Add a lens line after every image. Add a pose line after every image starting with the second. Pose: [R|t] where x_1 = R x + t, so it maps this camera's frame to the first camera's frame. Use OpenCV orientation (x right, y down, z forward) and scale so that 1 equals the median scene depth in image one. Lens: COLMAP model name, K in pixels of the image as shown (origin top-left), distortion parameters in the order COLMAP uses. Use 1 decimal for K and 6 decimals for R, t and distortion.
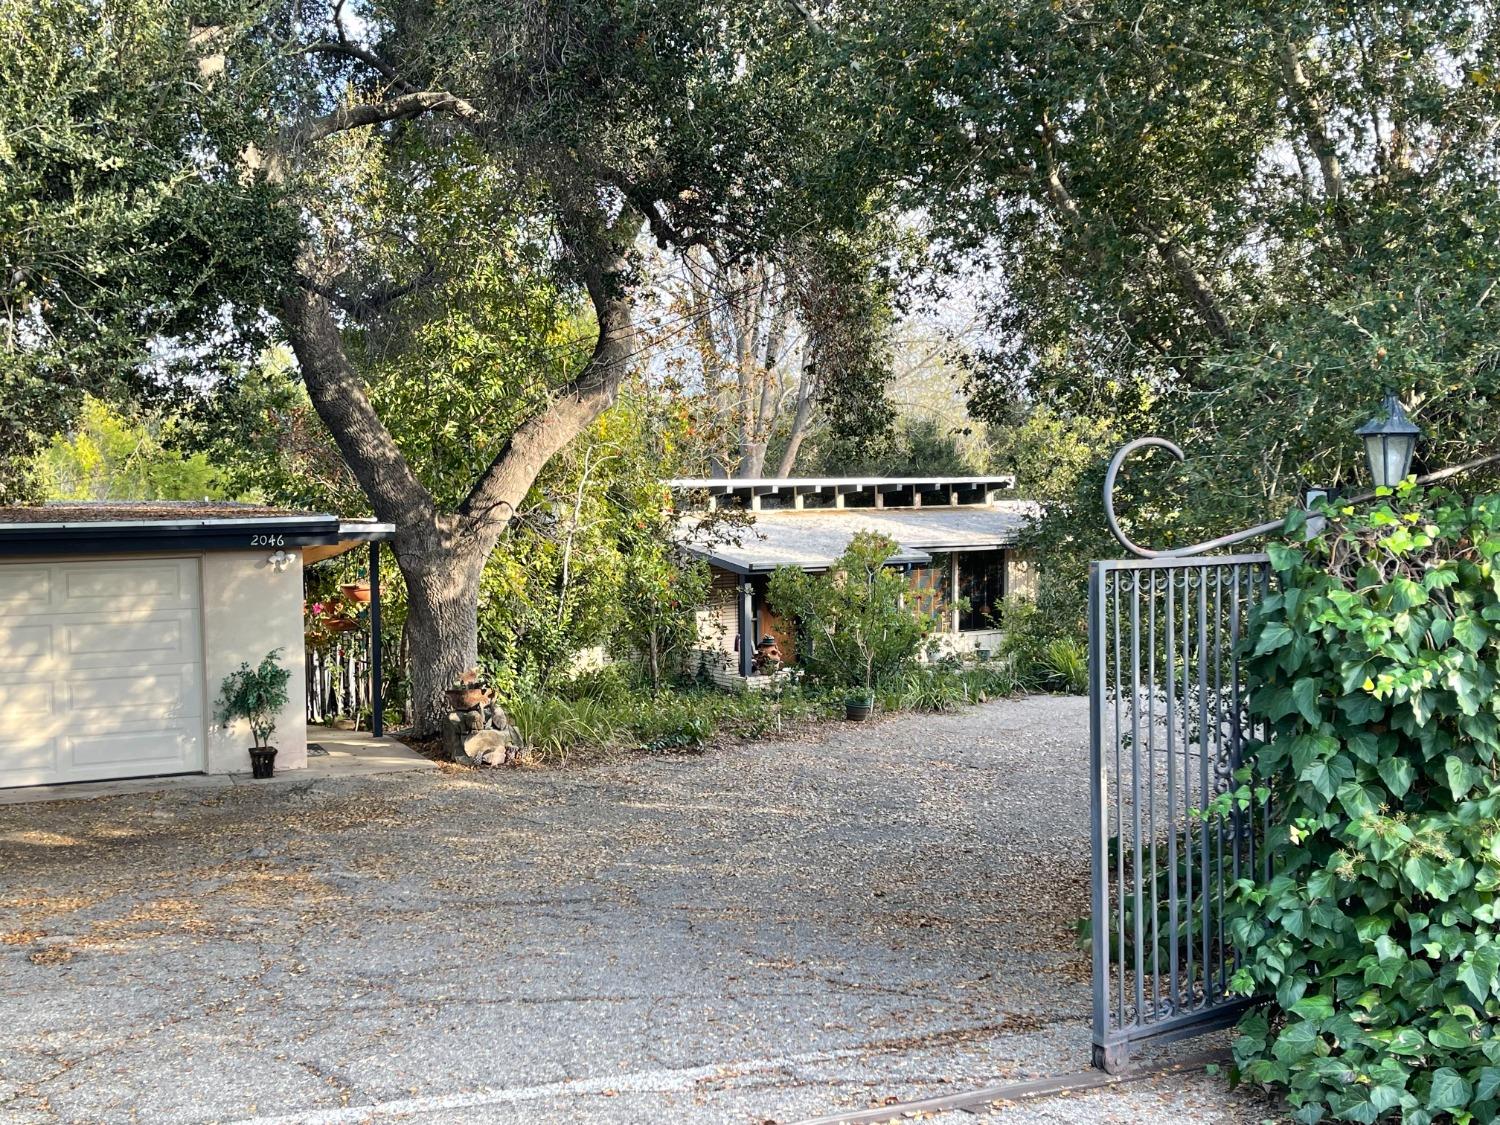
lens RADIAL K [[1551.4, 0, 754.0], [0, 1551.4, 559.8], [0, 0, 1]] dist [0.003543, 0.000000]
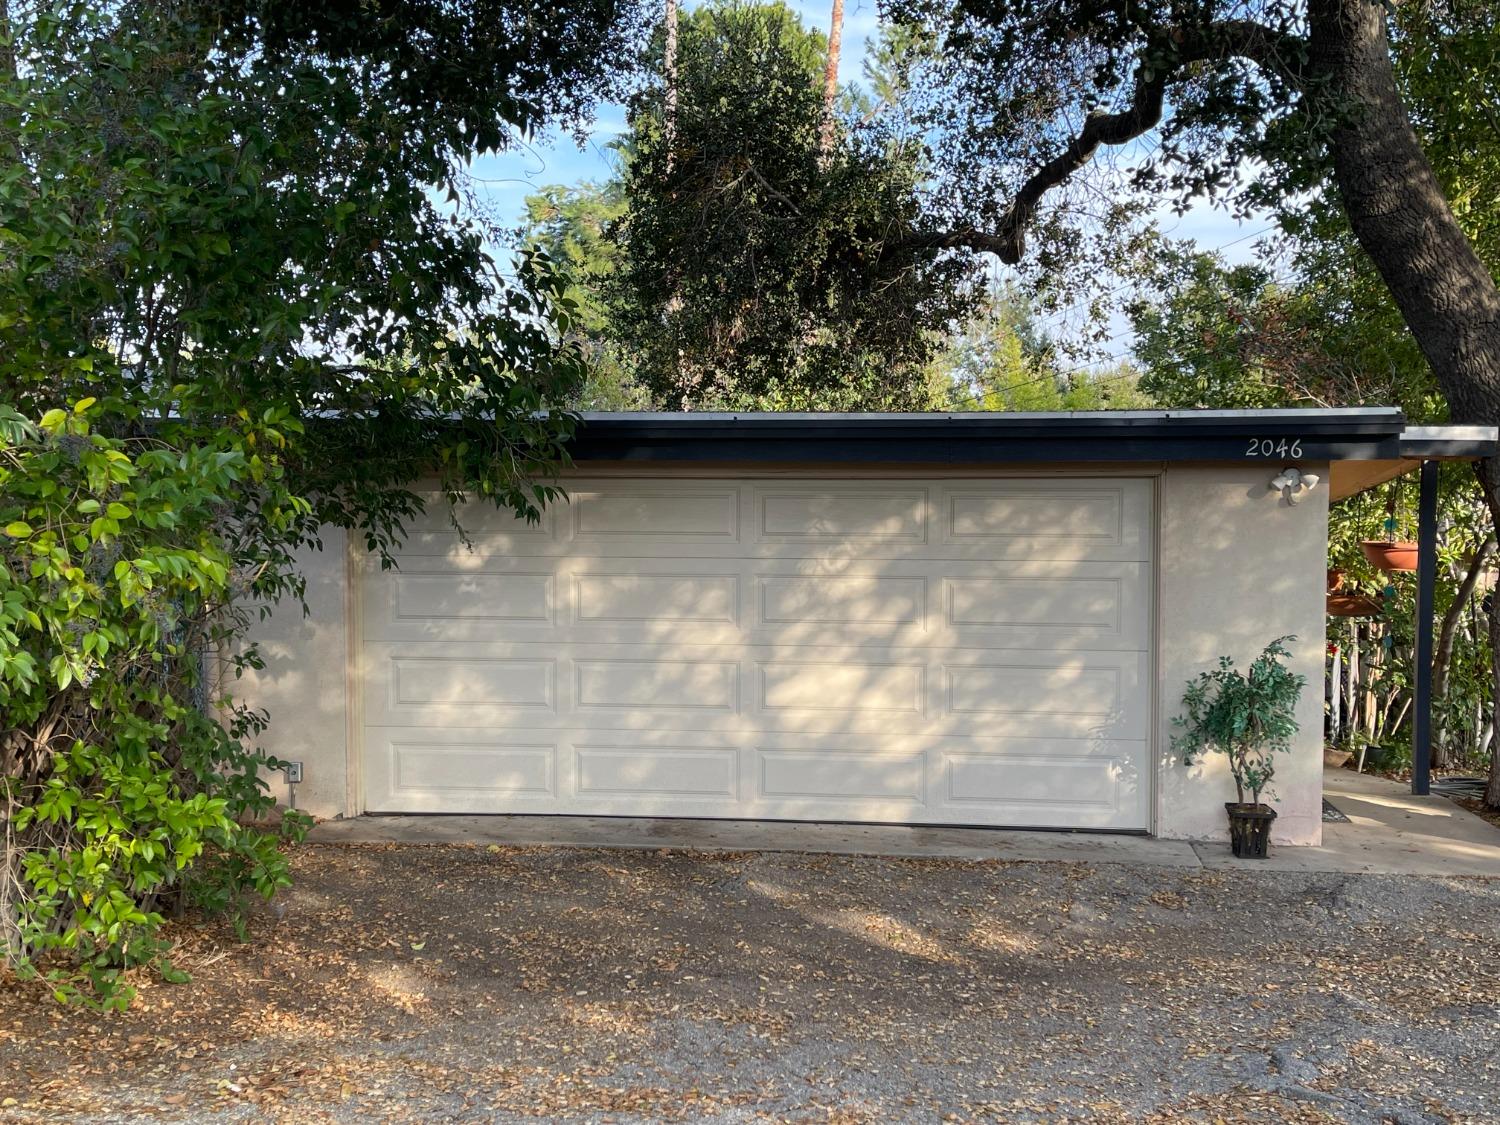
lens RADIAL K [[1551.4, 0, 751.6], [0, 1551.4, 561.4], [0, 0, 1]] dist [0.003543, 0.000000]
pose [[0.847504, 0.038672, -0.529379, -0.170458], [-0.034855, 0.999244, 0.017196, 0.026288], [0.529644, 0.003878, 0.848211, 0.406706]]
